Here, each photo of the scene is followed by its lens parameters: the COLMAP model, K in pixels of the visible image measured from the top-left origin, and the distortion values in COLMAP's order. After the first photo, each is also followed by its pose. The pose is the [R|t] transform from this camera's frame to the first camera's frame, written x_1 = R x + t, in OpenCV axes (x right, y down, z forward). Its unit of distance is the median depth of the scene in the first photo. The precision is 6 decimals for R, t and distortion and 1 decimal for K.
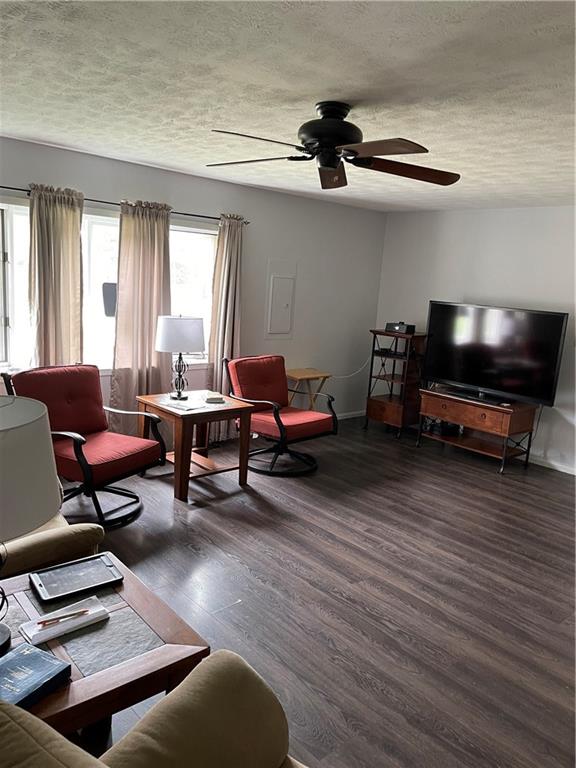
lens RADIAL K [[578.4, 0, 287.7], [0, 578.4, 387.3], [0, 0, 1]] dist [0.050661, -0.035969]
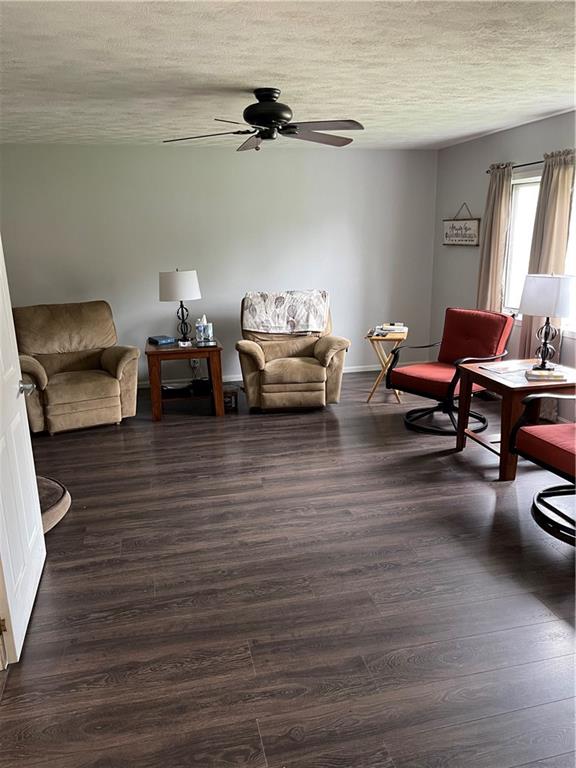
lens RADIAL K [[578.4, 0, 288.3], [0, 578.4, 381.1], [0, 0, 1]] dist [0.050661, -0.035969]
pose [[-0.485436, 0.162160, -0.859102, 0.957737], [-0.174037, 0.945058, 0.276725, -0.176875], [0.856775, 0.283847, -0.430543, 1.324035]]
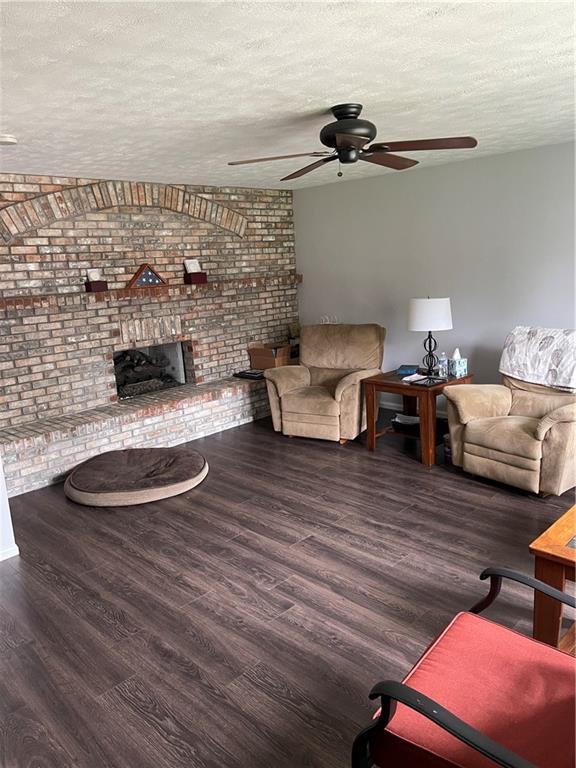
lens RADIAL K [[578.4, 0, 285.5], [0, 578.4, 381.9], [0, 0, 1]] dist [0.050661, -0.035969]
pose [[-0.998673, 0.002205, -0.051450, 0.189351], [-0.017578, 0.924486, 0.380810, -0.310090], [0.048404, 0.381209, -0.923221, 1.667262]]
